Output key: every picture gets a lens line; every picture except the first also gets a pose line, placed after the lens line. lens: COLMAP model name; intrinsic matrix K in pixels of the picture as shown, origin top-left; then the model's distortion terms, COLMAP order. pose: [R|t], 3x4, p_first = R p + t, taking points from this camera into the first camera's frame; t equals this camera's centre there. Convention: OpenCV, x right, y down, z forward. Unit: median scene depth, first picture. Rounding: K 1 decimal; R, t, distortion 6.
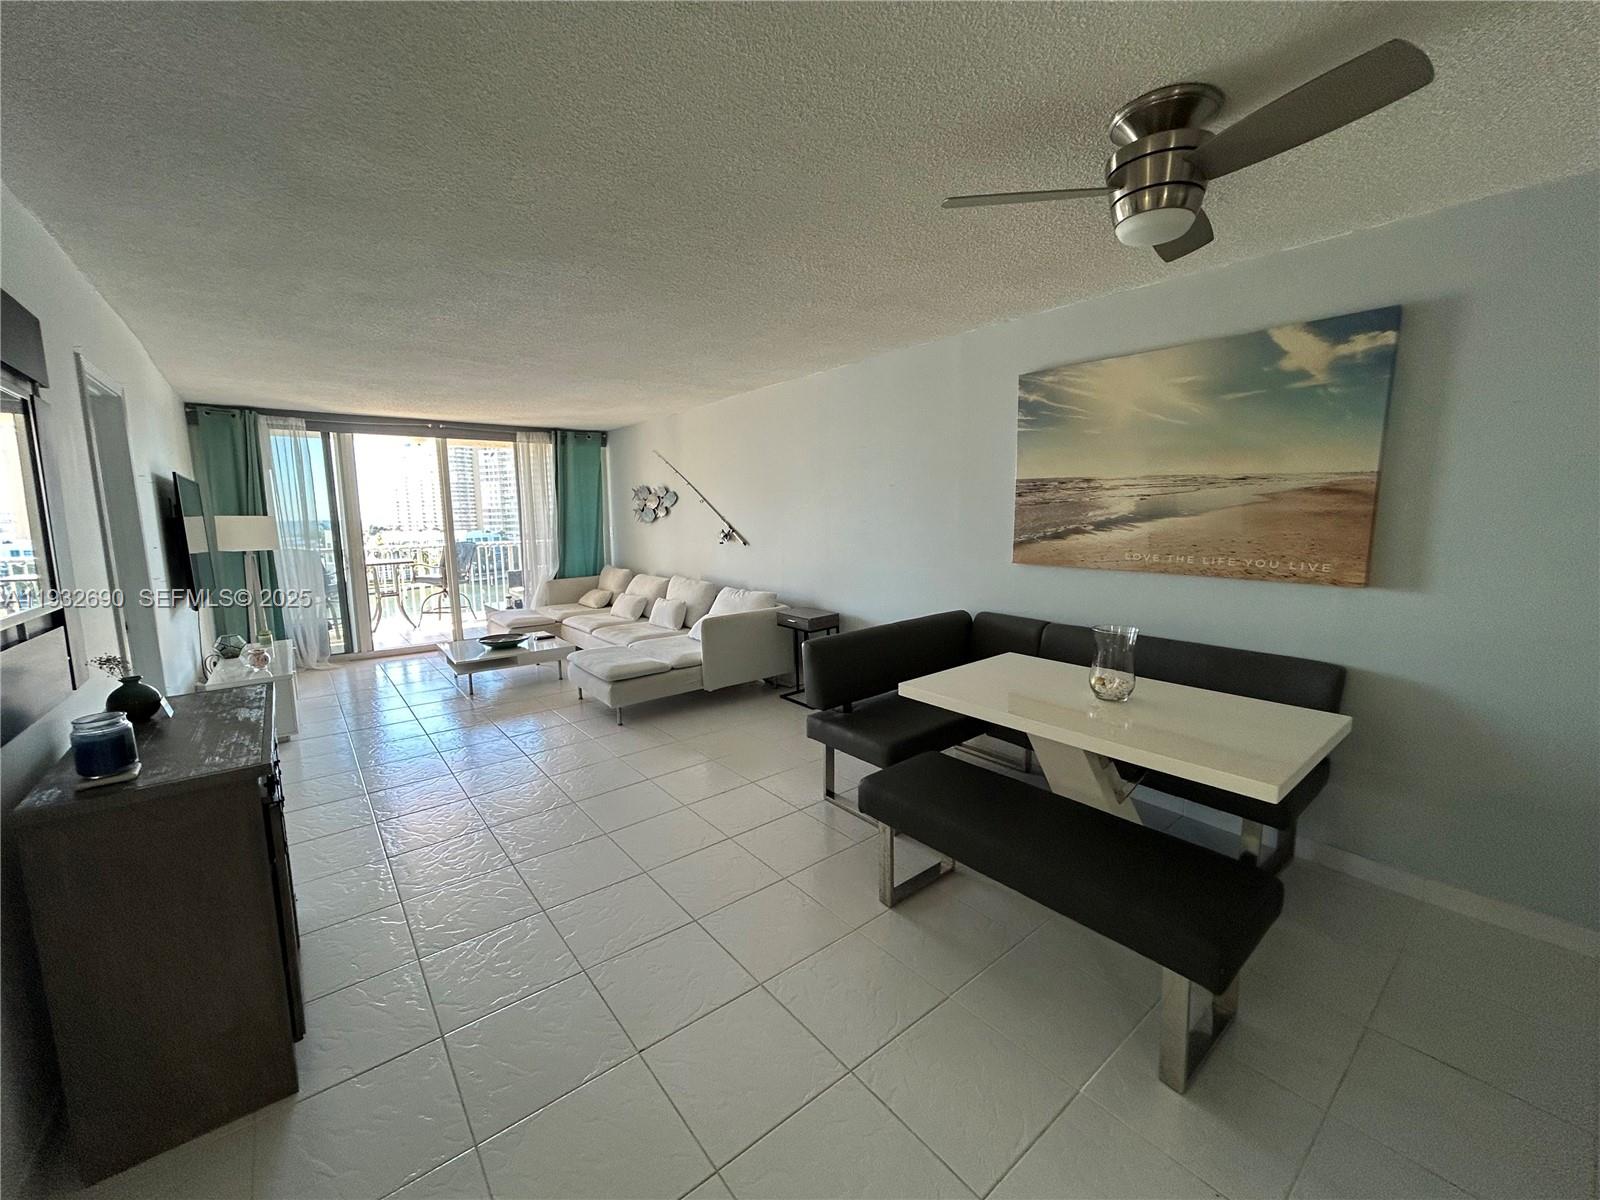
lens RADIAL K [[636.0, 0, 793.5], [0, 636.0, 595.1], [0, 0, 1]] dist [-0.003454, 0.000375]
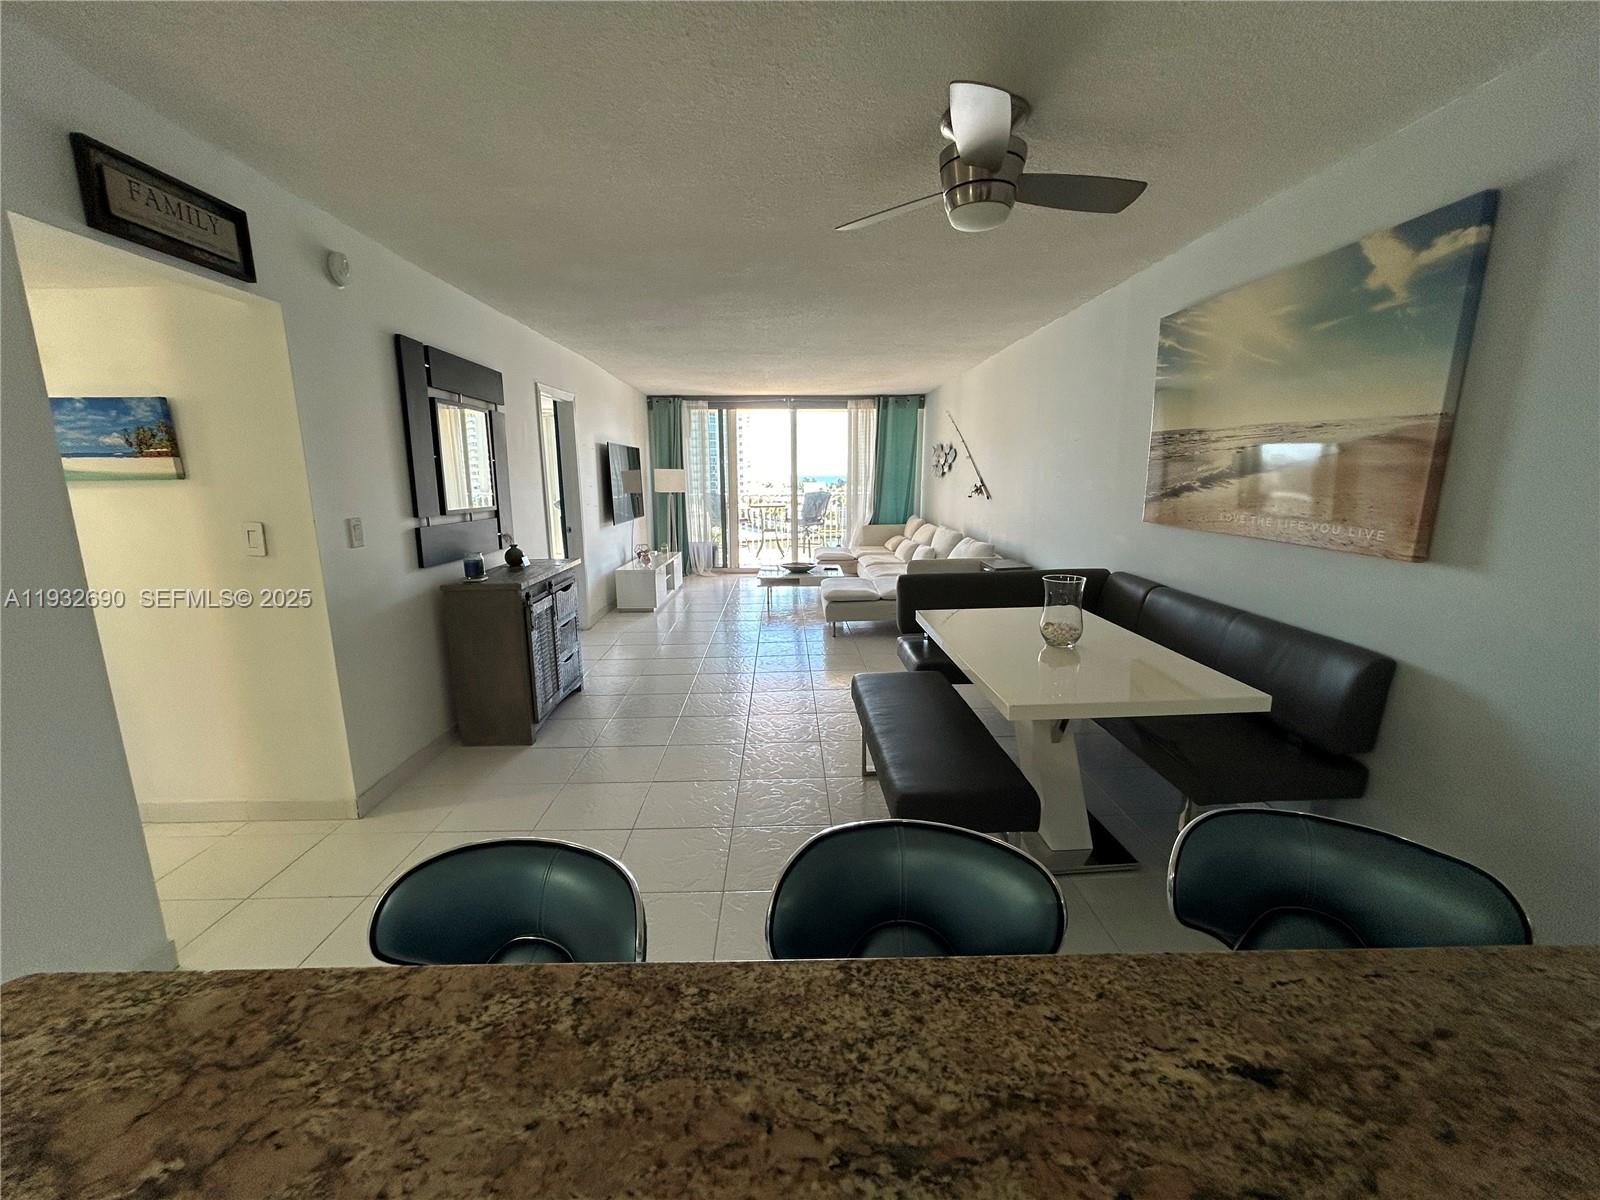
lens RADIAL K [[636.0, 0, 799.7], [0, 636.0, 596.5], [0, 0, 1]] dist [-0.003454, 0.000375]
pose [[0.796712, 0.124242, -0.591450, 0.301374], [-0.084486, 0.991928, 0.094561, 0.008386], [0.598424, -0.025369, 0.800778, -0.040857]]
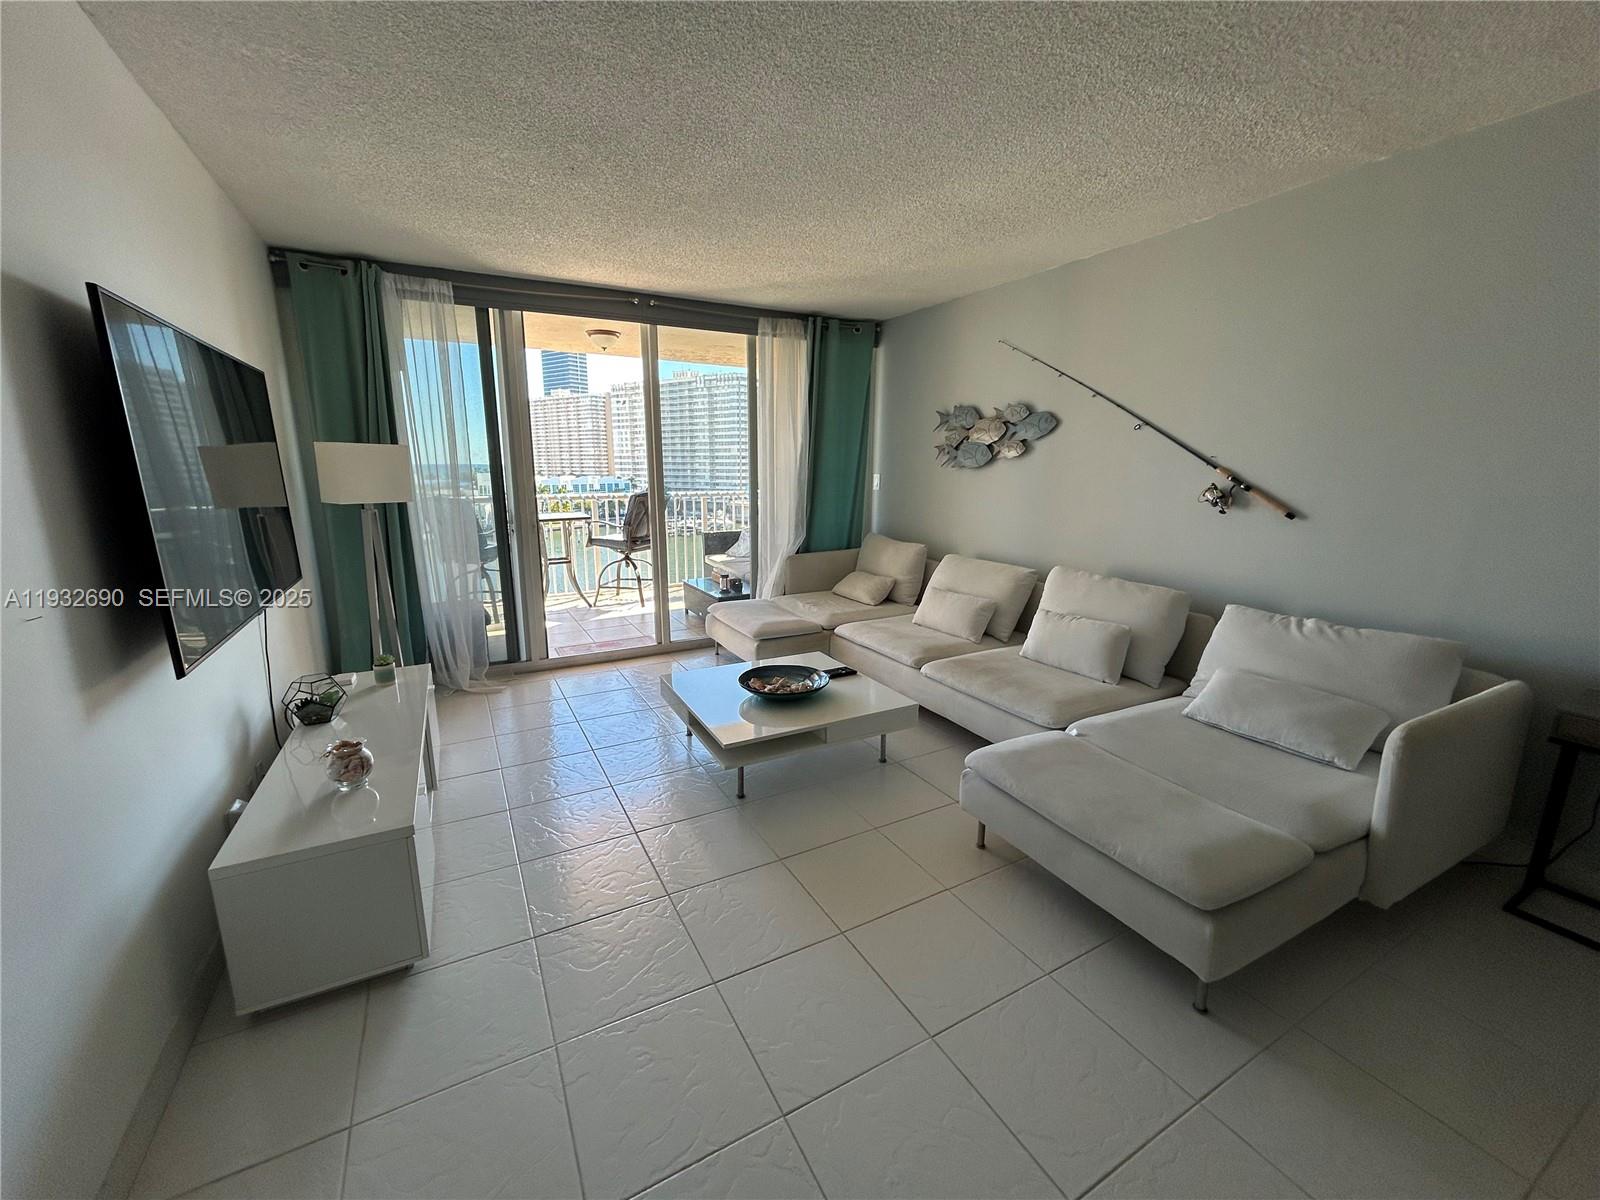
lens RADIAL K [[636.0, 0, 794.8], [0, 636.0, 592.2], [0, 0, 1]] dist [-0.003454, 0.000375]
pose [[0.984202, 0.050686, -0.169638, -0.332517], [-0.038589, 0.996521, 0.073868, -0.042234], [0.172792, -0.066155, 0.982734, 0.443525]]
